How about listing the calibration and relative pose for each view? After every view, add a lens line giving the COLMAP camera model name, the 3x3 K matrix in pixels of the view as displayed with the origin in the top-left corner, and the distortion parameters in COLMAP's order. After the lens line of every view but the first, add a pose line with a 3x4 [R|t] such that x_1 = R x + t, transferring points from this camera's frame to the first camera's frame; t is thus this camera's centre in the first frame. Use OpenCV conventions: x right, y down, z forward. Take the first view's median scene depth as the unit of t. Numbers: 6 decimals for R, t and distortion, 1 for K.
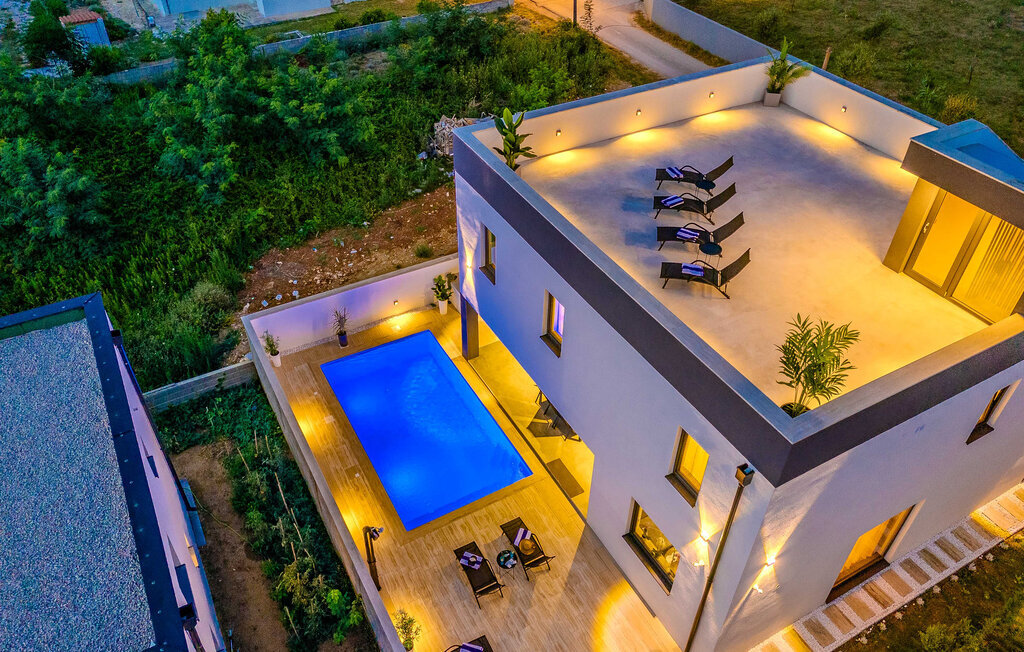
lens RADIAL K [[753.7, 0, 513.2], [0, 753.7, 309.5], [0, 0, 1]] dist [0.044922, -0.001305]
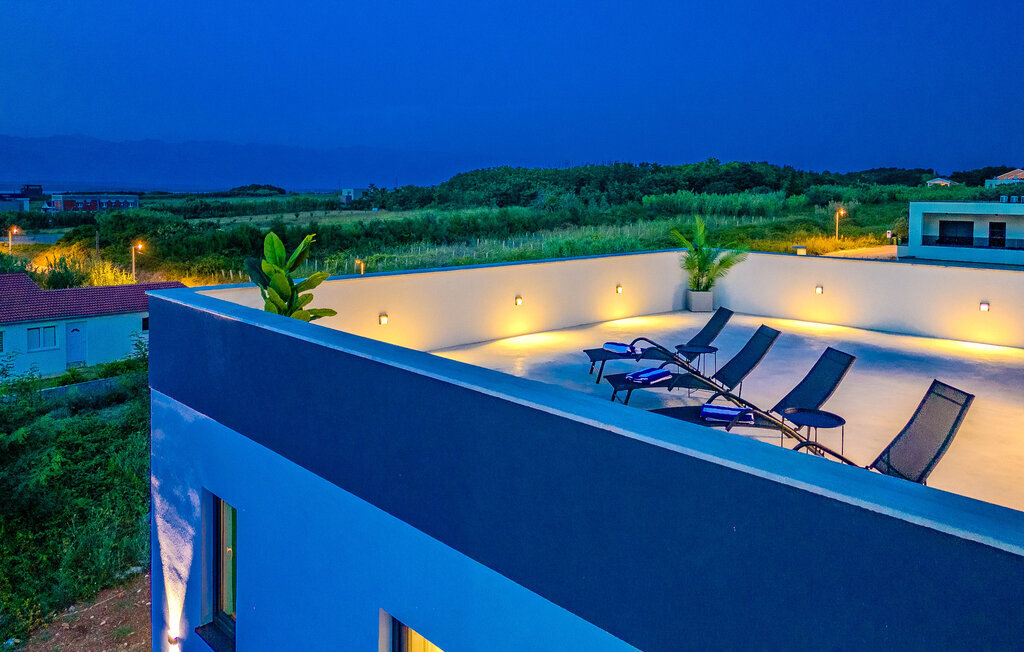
lens RADIAL K [[752.8, 0, 511.4], [0, 752.8, 245.0], [0, 0, 1]] dist [0.040665, -0.003377]
pose [[0.966746, -0.012939, 0.255412, 0.012448], [0.159045, 0.812510, -0.560832, 0.027533], [-0.200268, 0.582804, 0.787548, 0.488289]]
